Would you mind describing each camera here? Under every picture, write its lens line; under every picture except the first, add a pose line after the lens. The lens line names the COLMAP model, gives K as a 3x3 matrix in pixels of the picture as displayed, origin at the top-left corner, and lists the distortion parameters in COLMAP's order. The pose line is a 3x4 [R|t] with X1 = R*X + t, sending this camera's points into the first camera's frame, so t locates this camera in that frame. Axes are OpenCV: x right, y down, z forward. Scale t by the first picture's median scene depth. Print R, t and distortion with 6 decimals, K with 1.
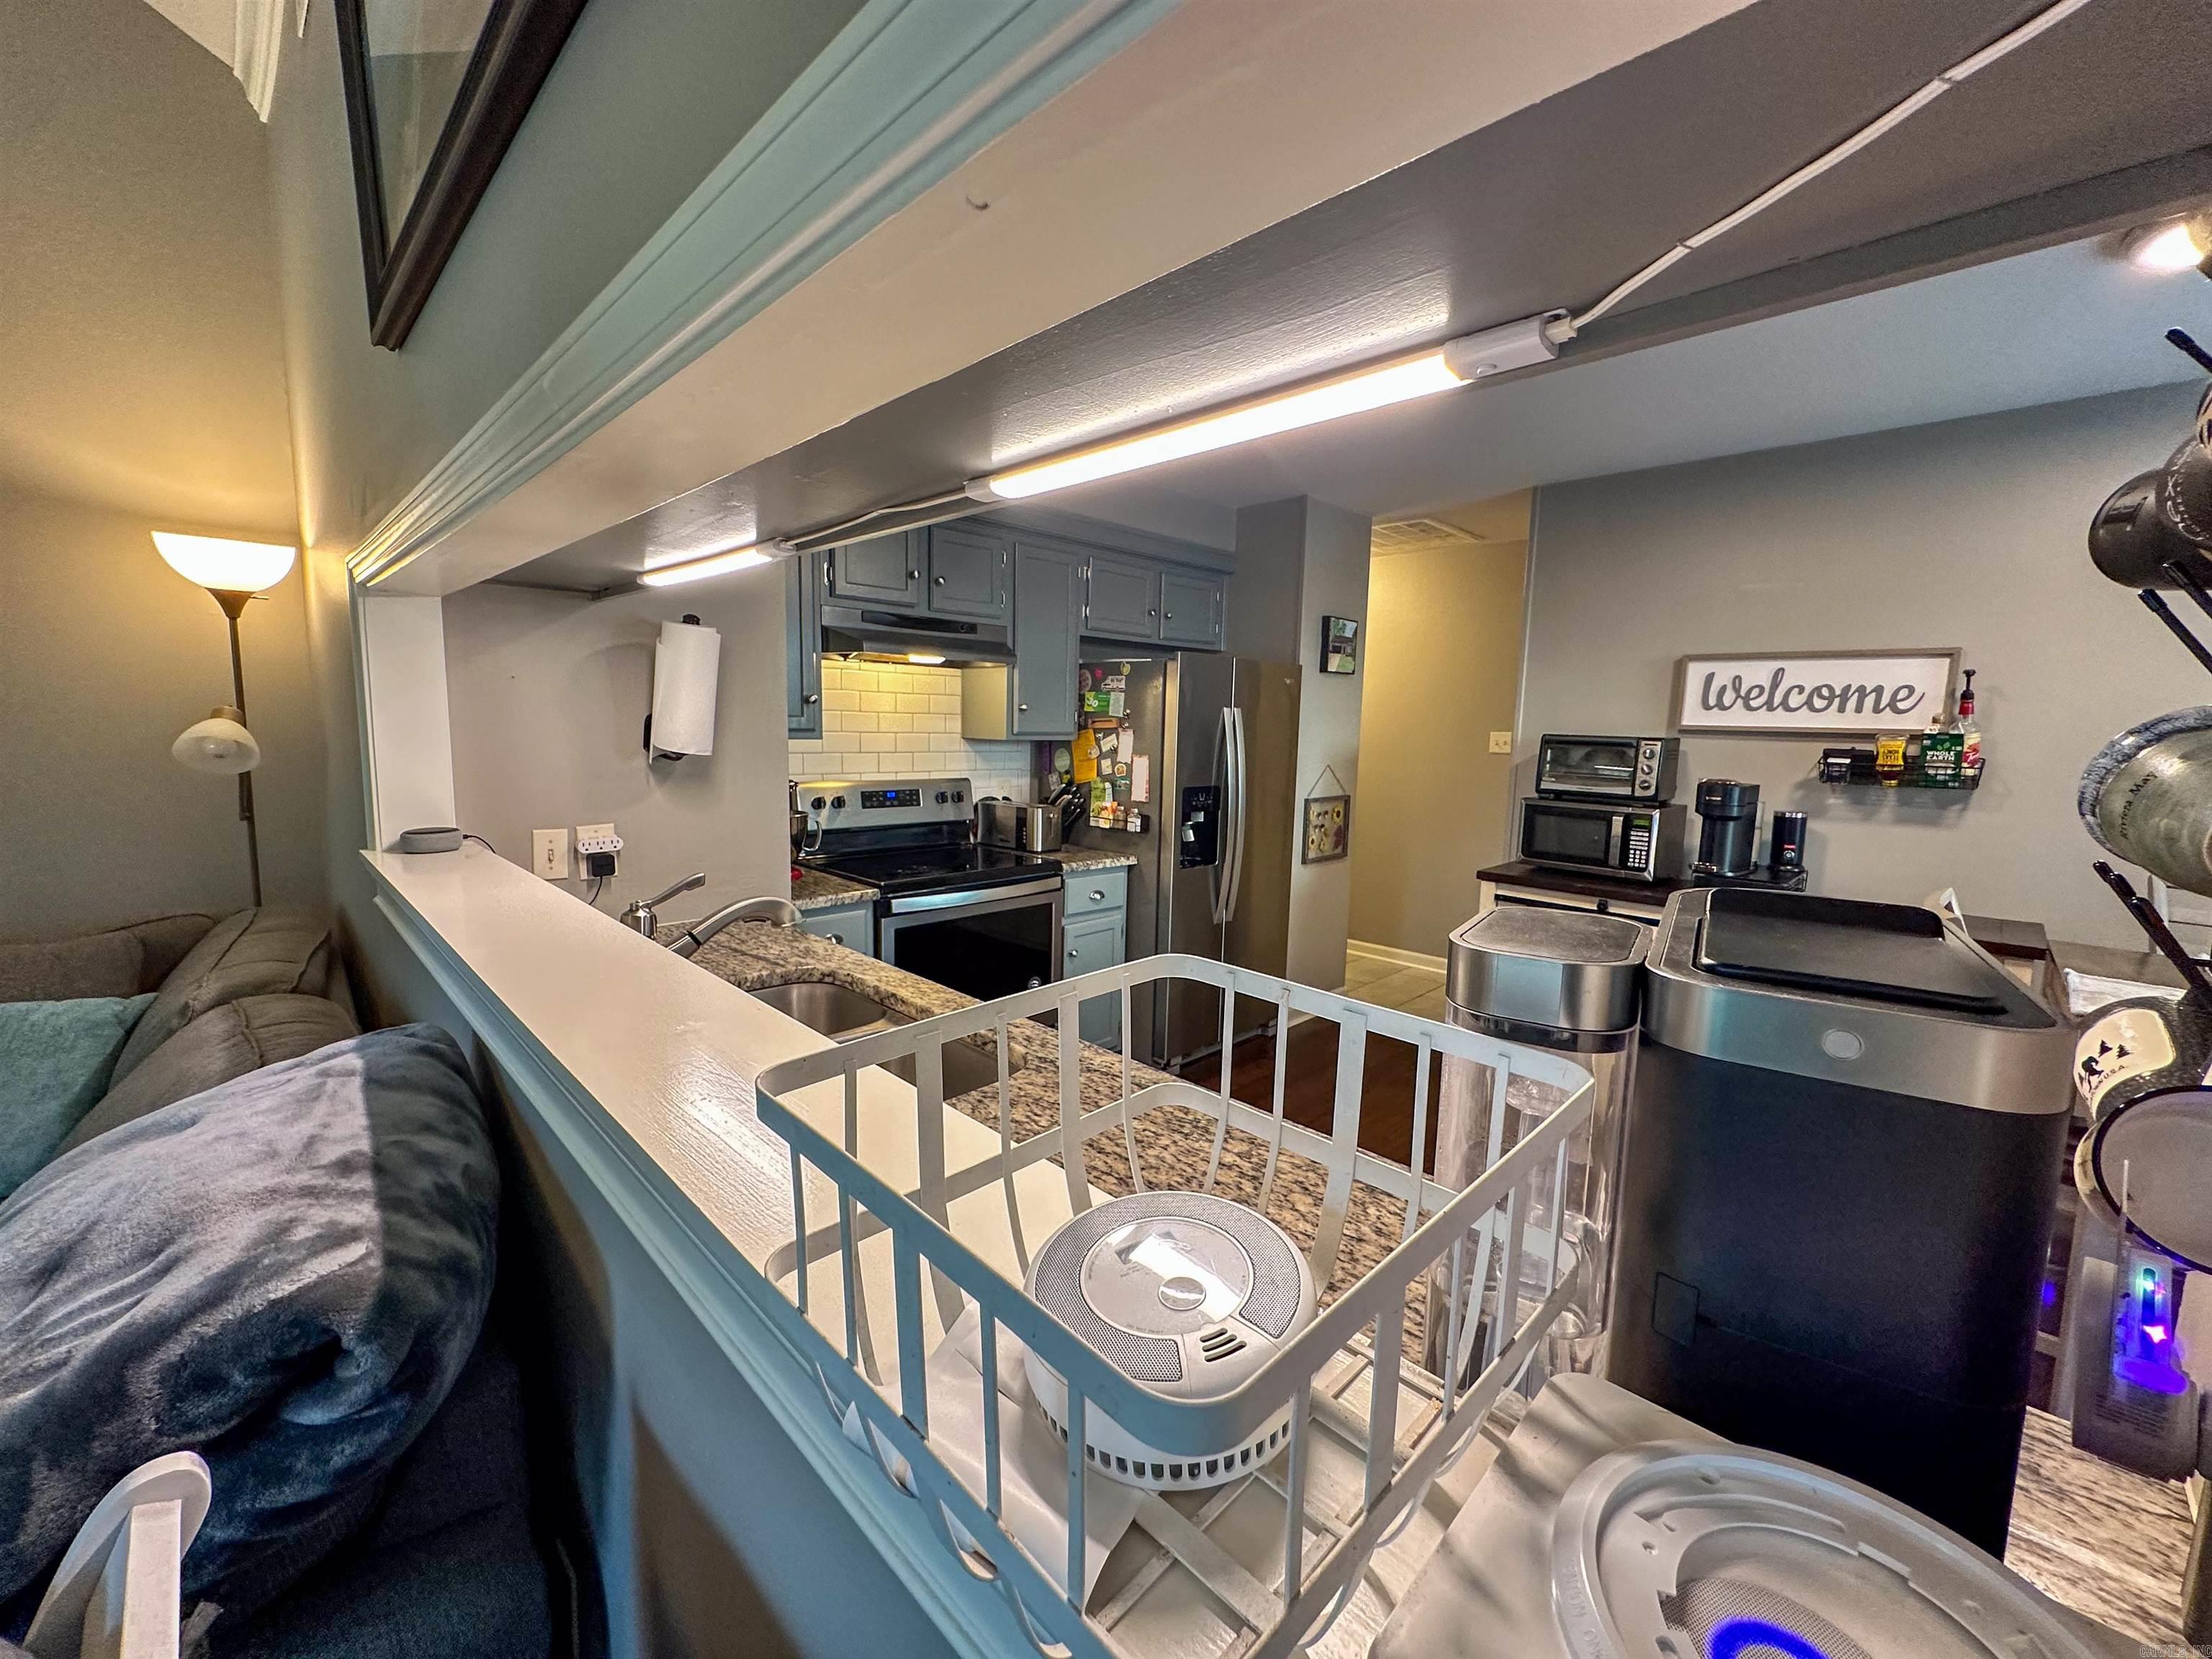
lens RADIAL K [[885.2, 0, 1100.6], [0, 885.2, 833.7], [0, 0, 1]] dist [-0.006154, 0.001987]
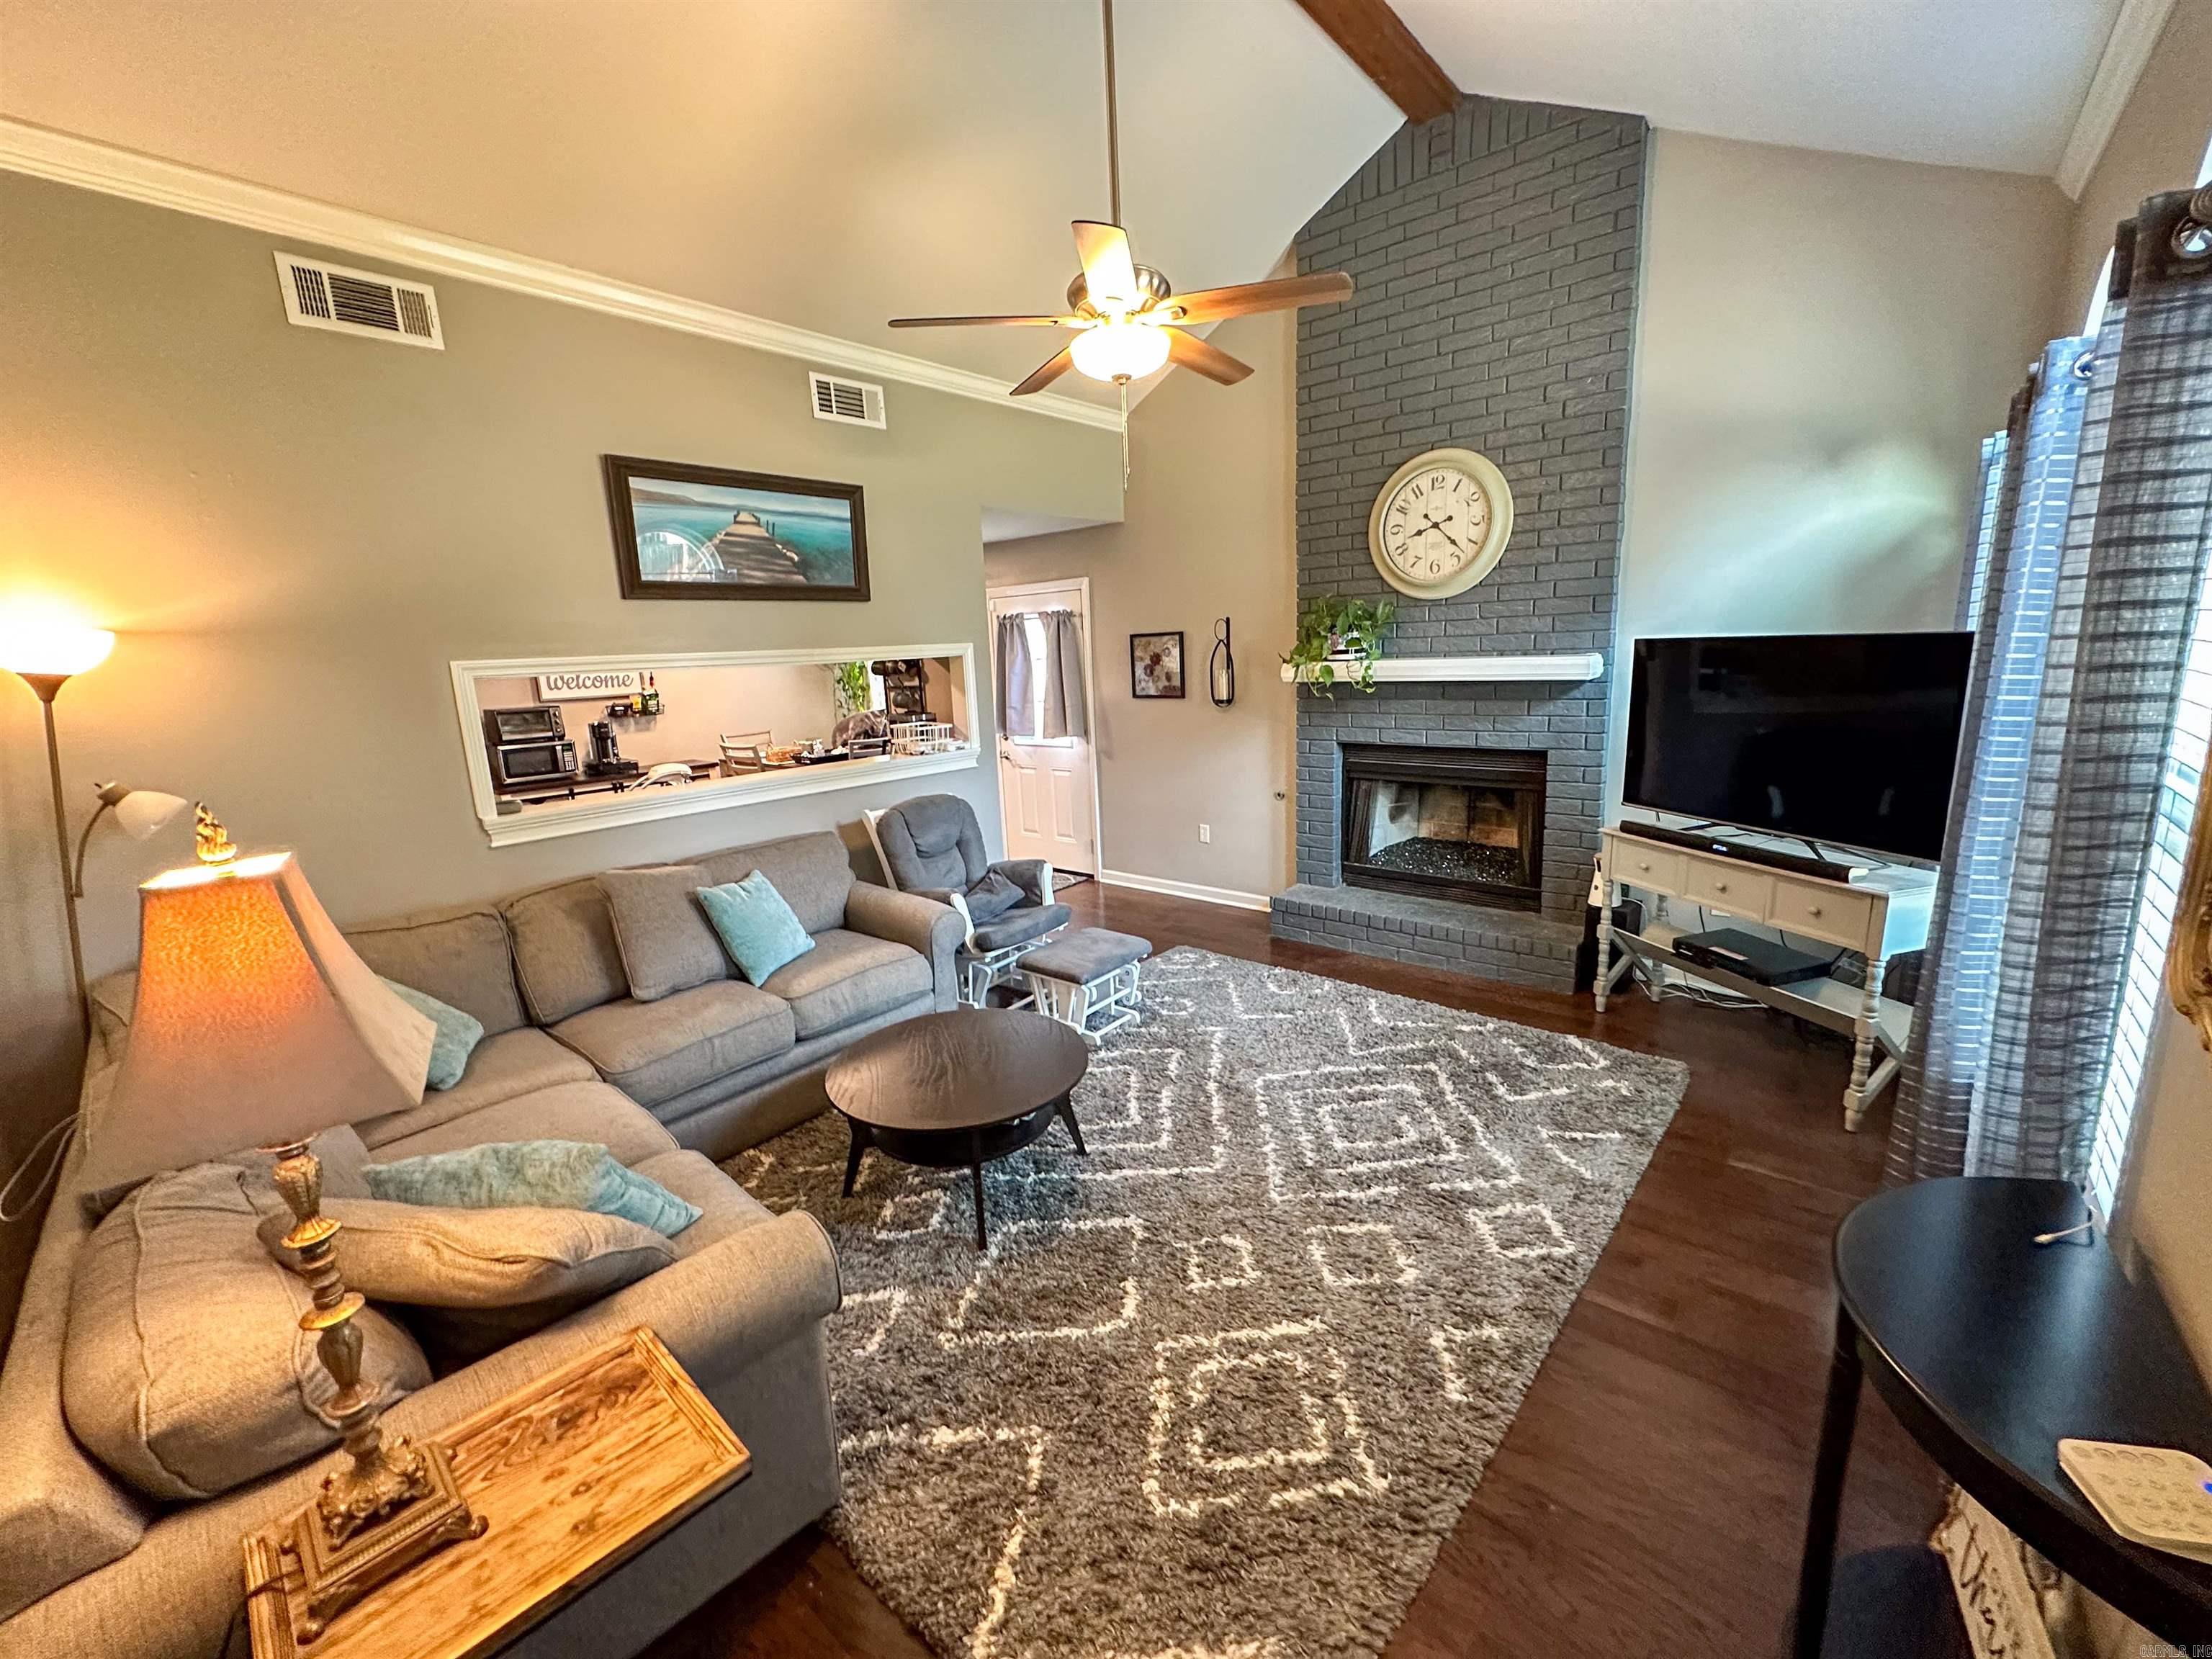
lens RADIAL K [[885.2, 0, 1109.9], [0, 885.2, 830.1], [0, 0, 1]] dist [-0.006154, 0.001987]
pose [[-0.074872, -0.221318, 0.972323, -1.444742], [0.166660, 0.958569, 0.231021, -0.088720], [-0.983168, 0.179345, -0.034885, -0.121632]]
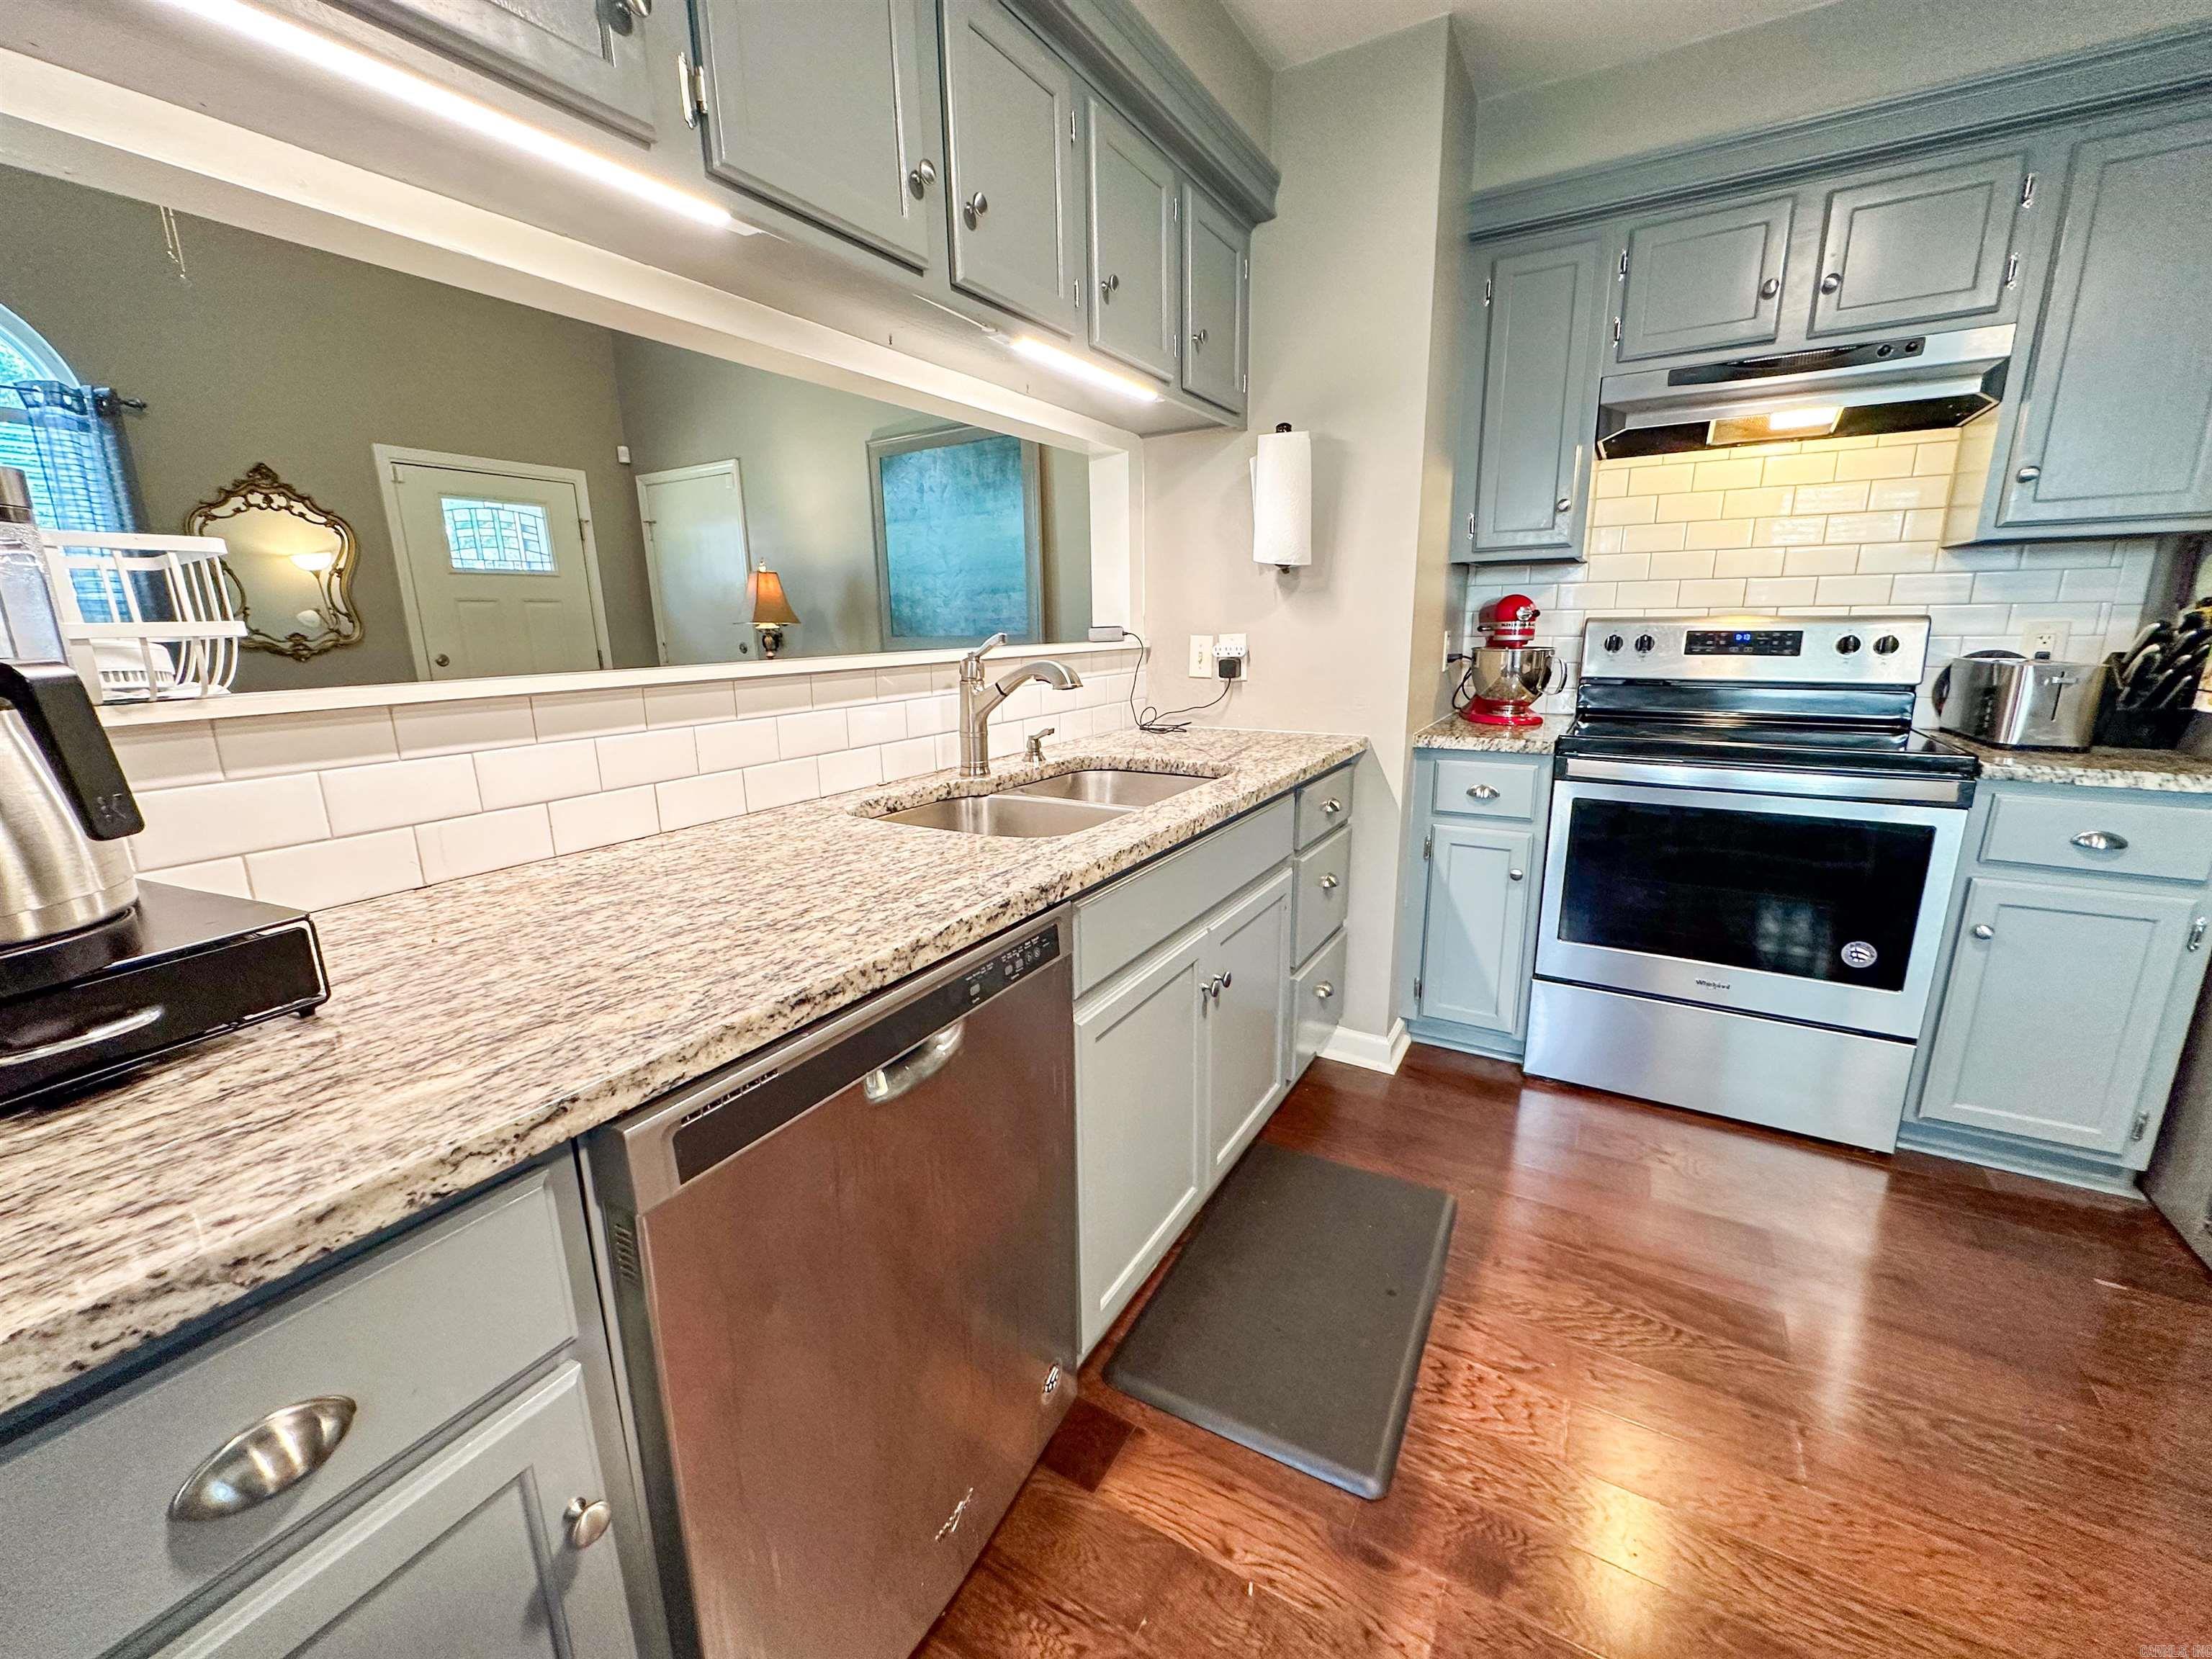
lens RADIAL K [[885.2, 0, 1108.3], [0, 885.2, 827.8], [0, 0, 1]] dist [-0.006154, 0.001987]
pose [[0.245419, 0.196945, -0.949201, 0.343950], [-0.102623, 0.978922, 0.176578, 0.033130], [0.963970, 0.054074, 0.260457, 0.348109]]
